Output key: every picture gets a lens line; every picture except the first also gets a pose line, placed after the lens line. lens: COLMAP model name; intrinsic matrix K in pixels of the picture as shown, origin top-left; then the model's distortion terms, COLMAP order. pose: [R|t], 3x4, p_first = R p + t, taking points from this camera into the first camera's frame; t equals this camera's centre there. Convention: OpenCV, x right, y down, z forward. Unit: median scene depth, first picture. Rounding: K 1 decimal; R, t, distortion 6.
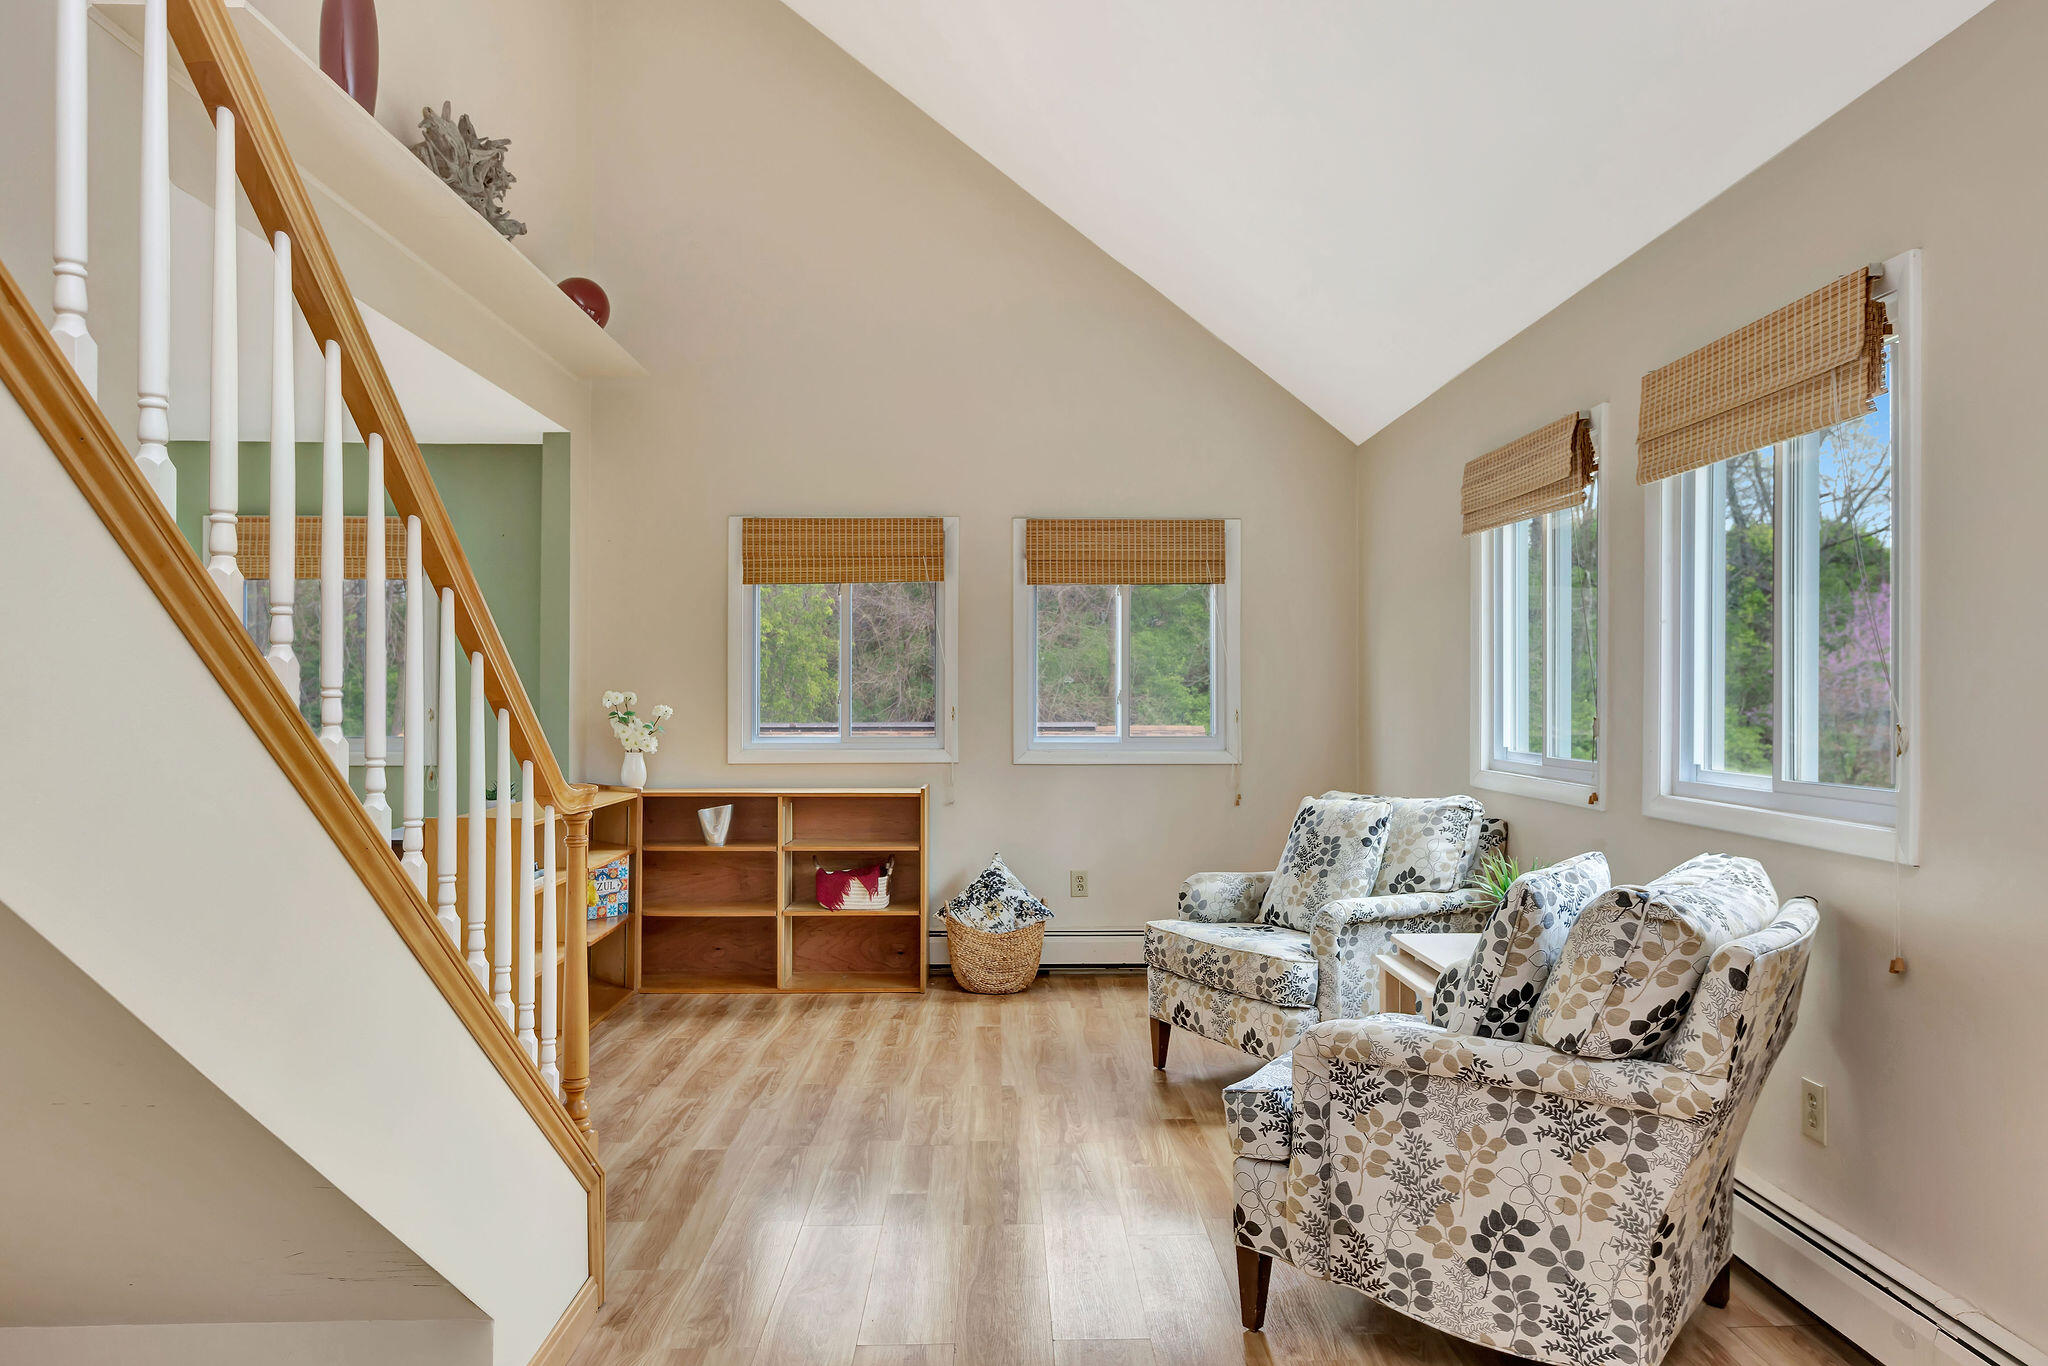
lens RADIAL K [[1387.2, 0, 1024.0], [0, 1387.2, 683.0], [0, 0, 1]] dist [-0.004799, 0.001688]
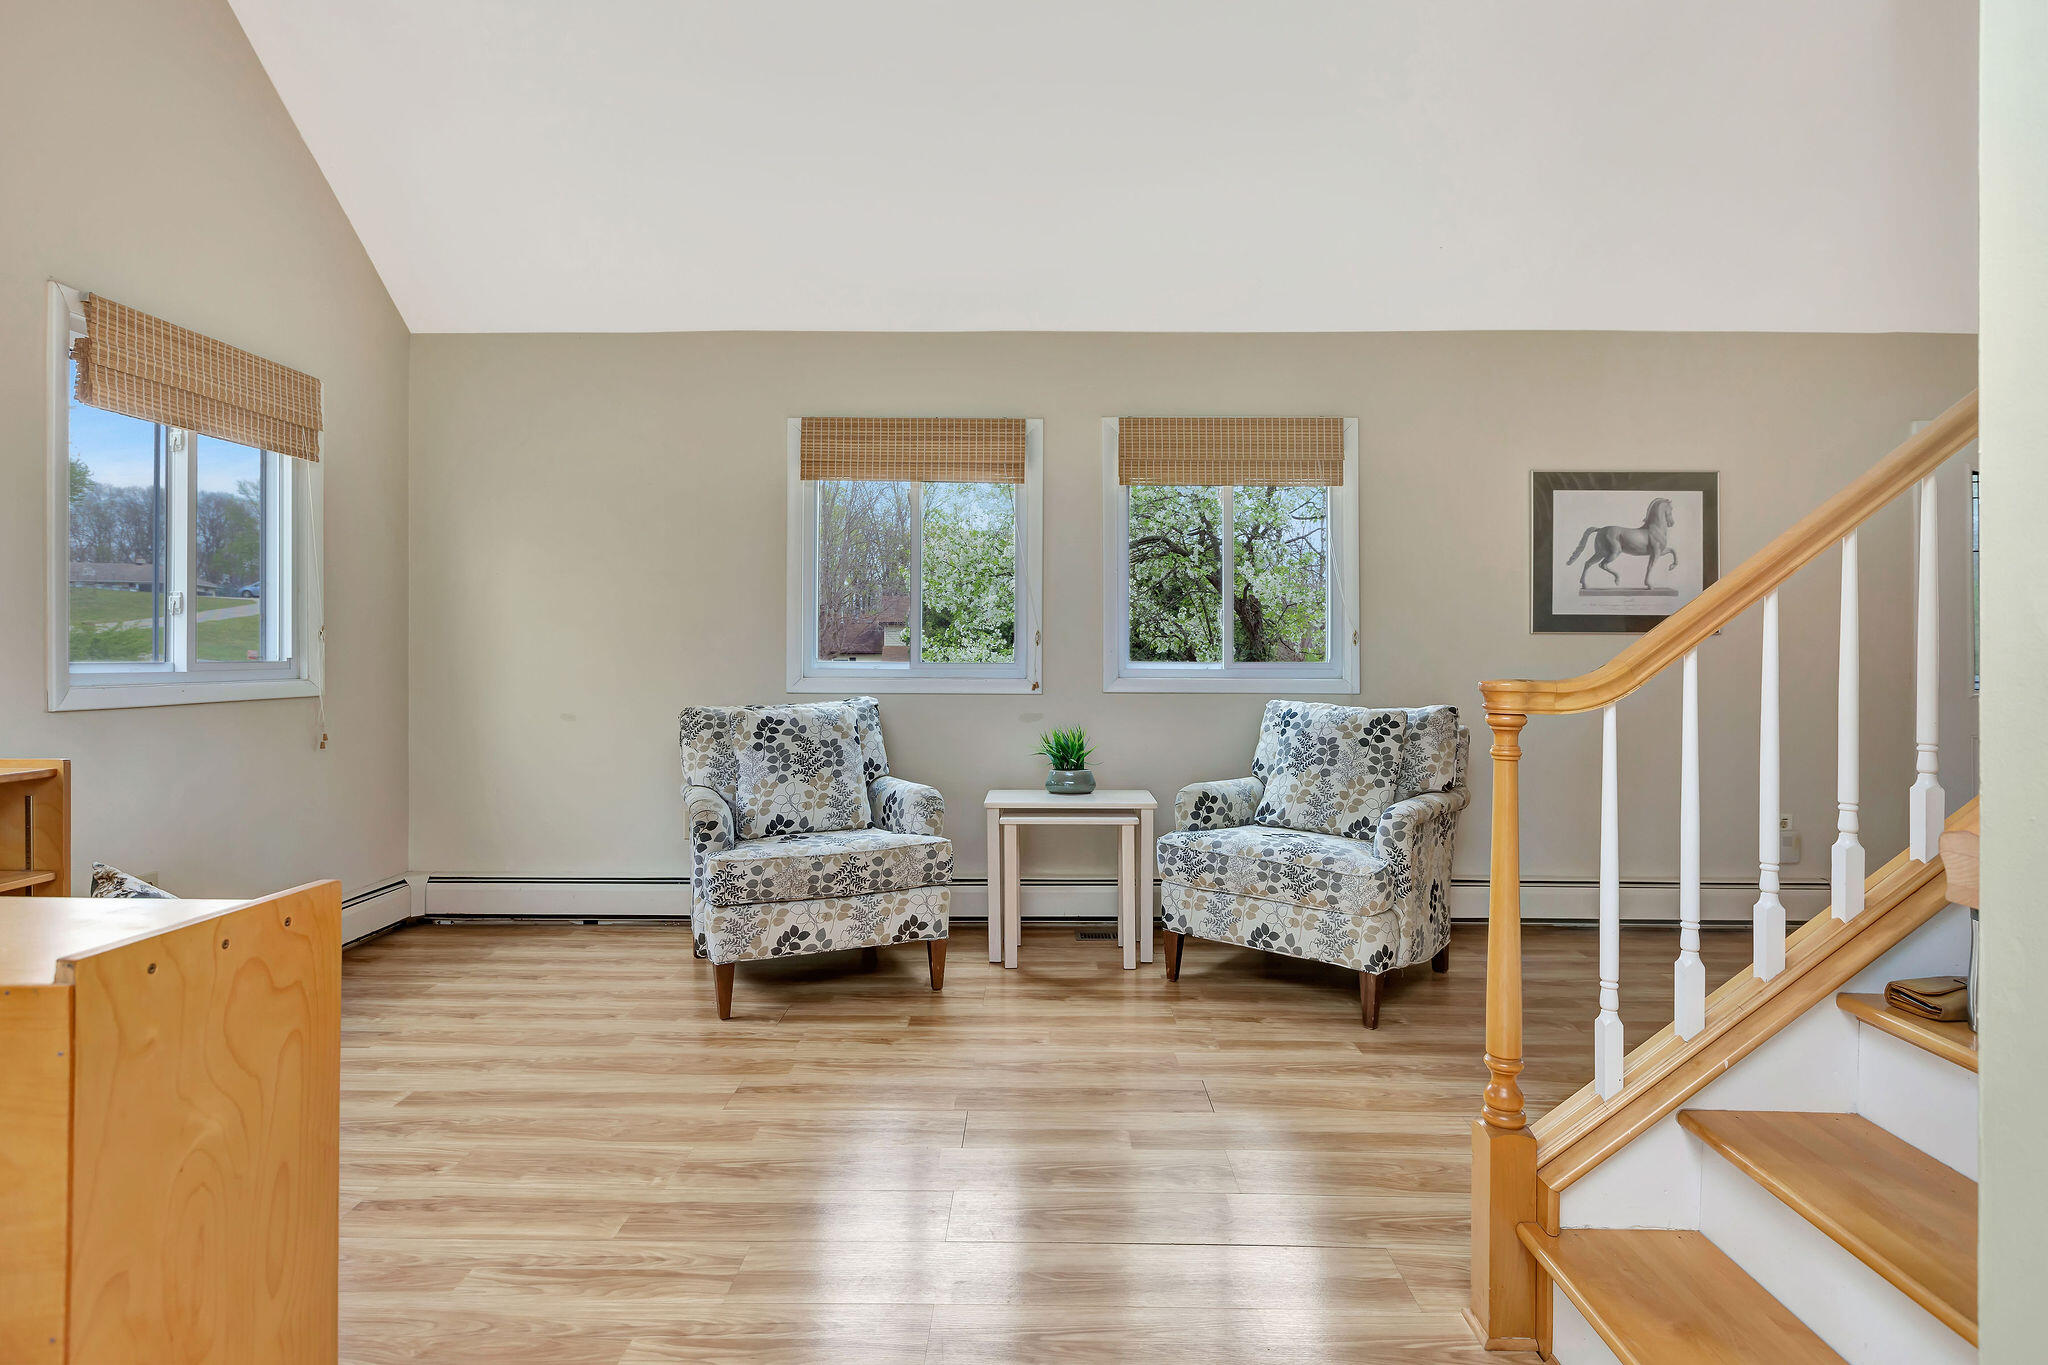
lens RADIAL K [[1060.8, 0, 1027.8], [0, 1060.8, 655.4], [0, 0, 1]] dist [-0.008357, 0.000247]
pose [[0.036088, -0.006065, 0.999330, -0.620230], [-0.013739, 0.999884, 0.006565, 0.037804], [-0.999254, -0.013967, 0.036000, 0.835132]]
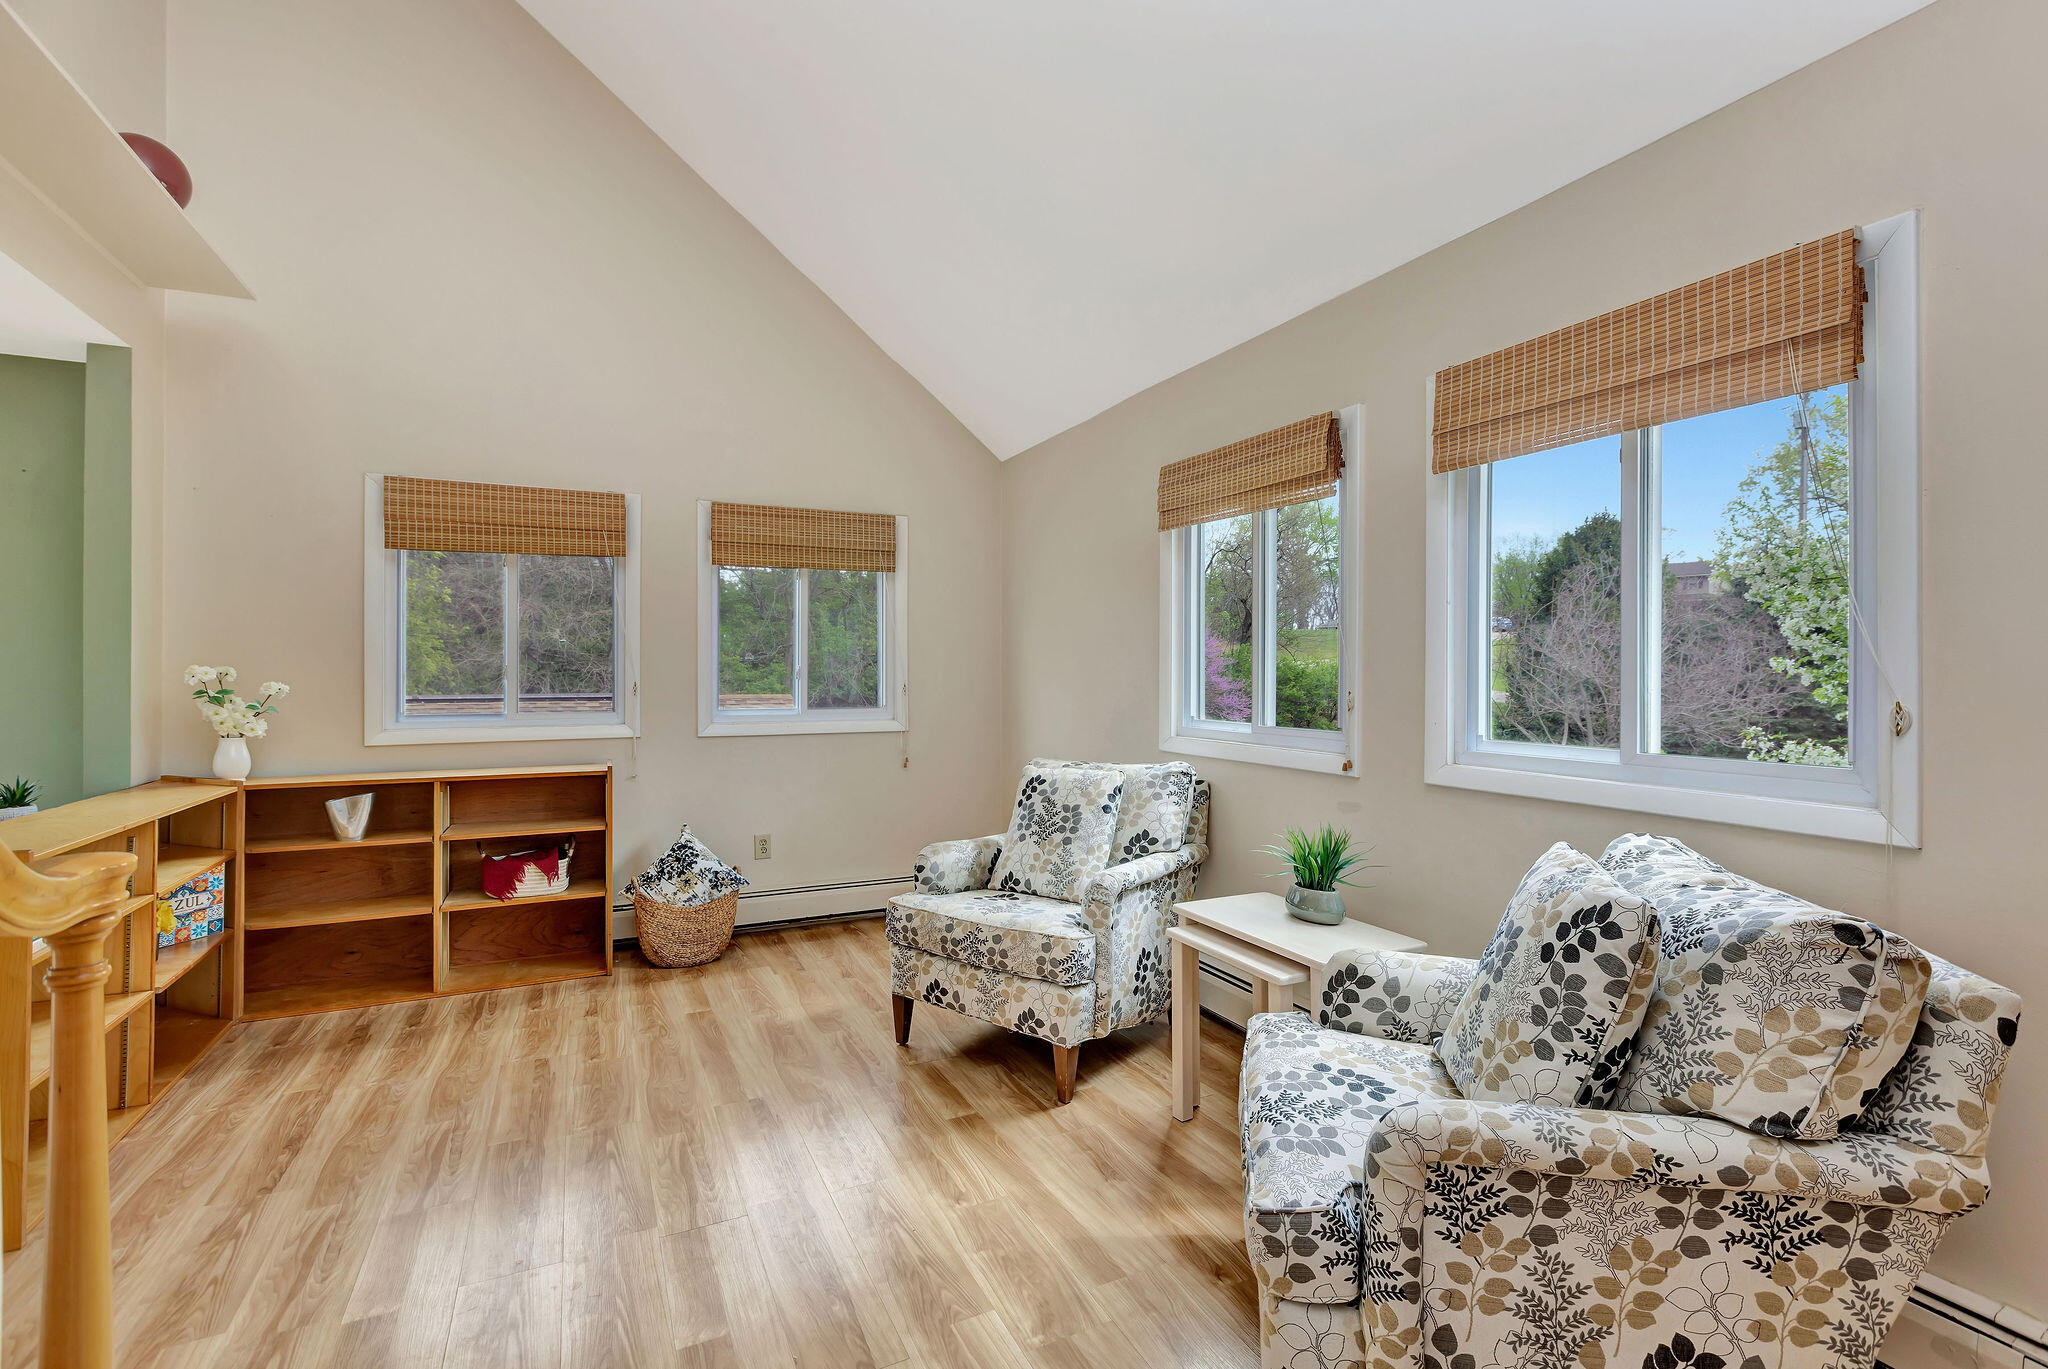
lens RADIAL K [[922.7, 0, 1035.1], [0, 922.7, 676.8], [0, 0, 1]] dist [-0.000604, -0.000194]
pose [[0.904477, -0.001203, 0.426520, -0.106102], [-0.005126, 0.999893, 0.013690, 0.003663], [-0.426491, -0.014569, 0.904375, 0.385220]]
